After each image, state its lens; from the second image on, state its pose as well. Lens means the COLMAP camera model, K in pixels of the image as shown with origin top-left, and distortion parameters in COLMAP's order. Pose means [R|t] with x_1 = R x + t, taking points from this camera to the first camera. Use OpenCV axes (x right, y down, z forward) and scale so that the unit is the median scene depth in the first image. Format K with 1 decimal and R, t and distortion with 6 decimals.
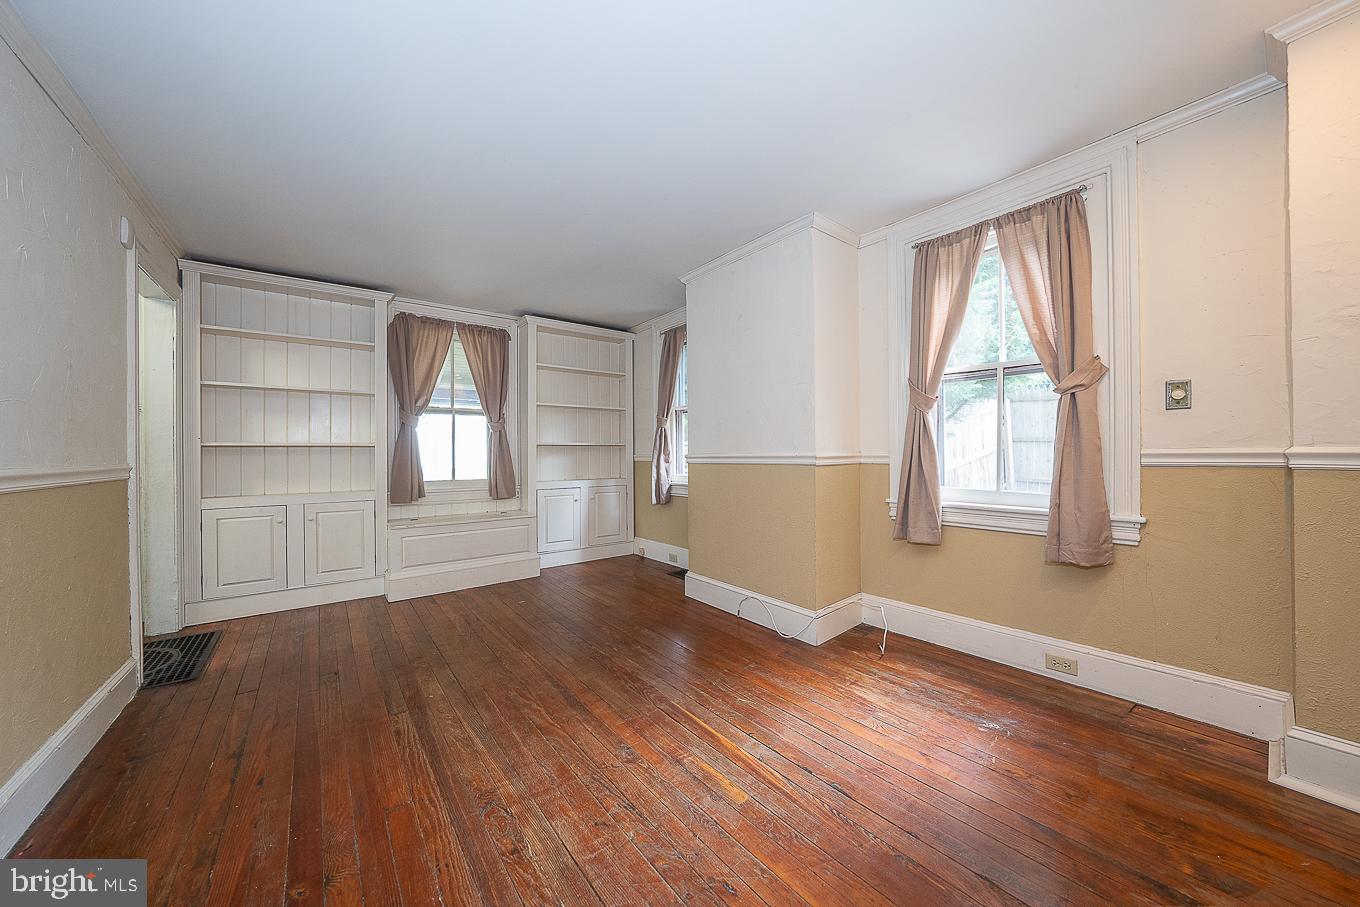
lens RADIAL K [[474.1, 0, 682.4], [0, 474.1, 452.0], [0, 0, 1]] dist [-0.027447, 0.006673]
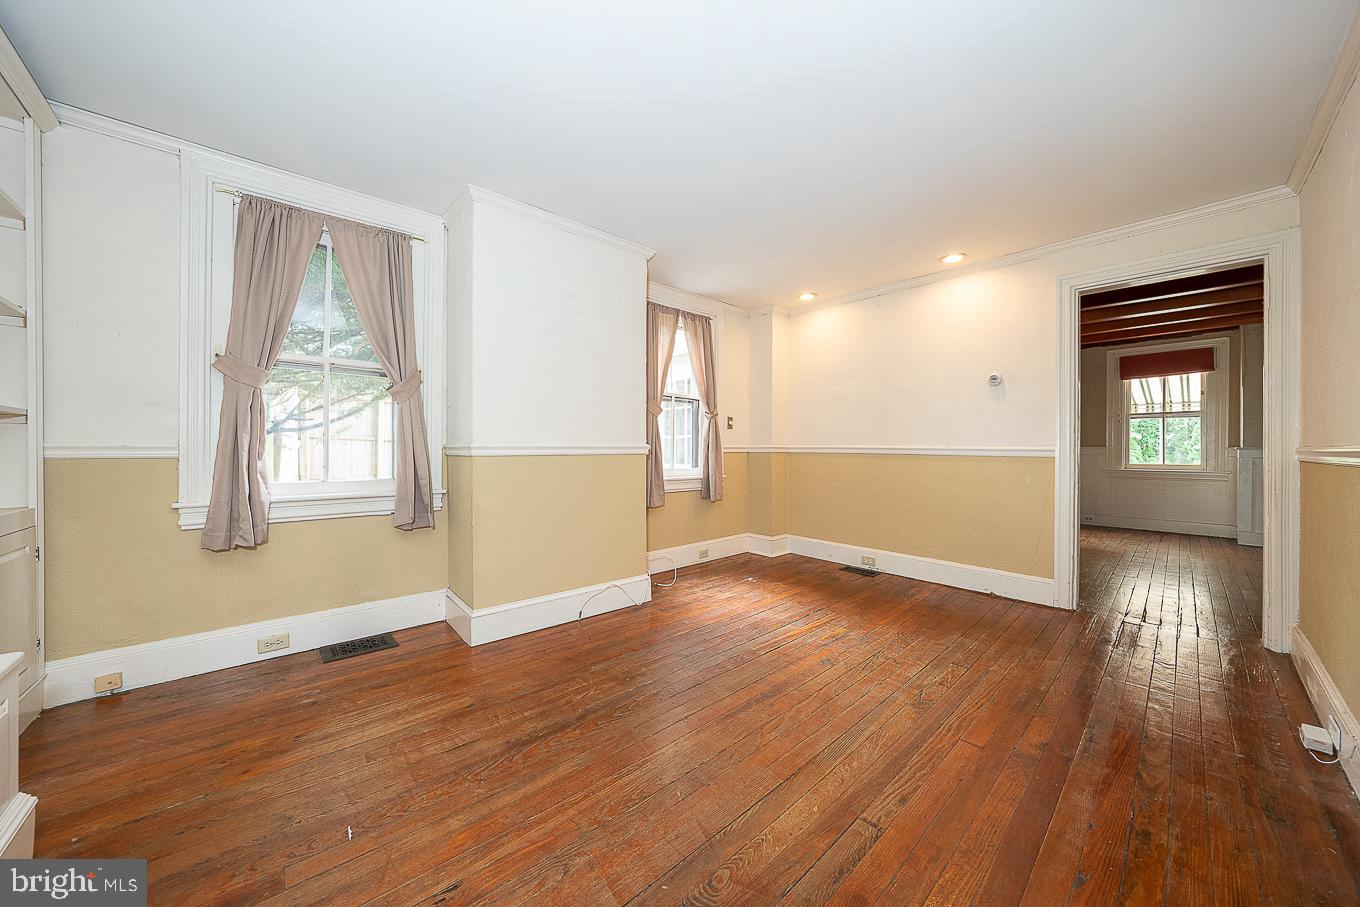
lens RADIAL K [[474.1, 0, 682.4], [0, 474.1, 452.0], [0, 0, 1]] dist [-0.027447, 0.006673]
pose [[-0.081034, 0.003406, 0.996705, -1.133325], [-0.002444, 0.999990, -0.003616, 0.031583], [-0.996708, -0.002729, -0.081025, 1.202313]]
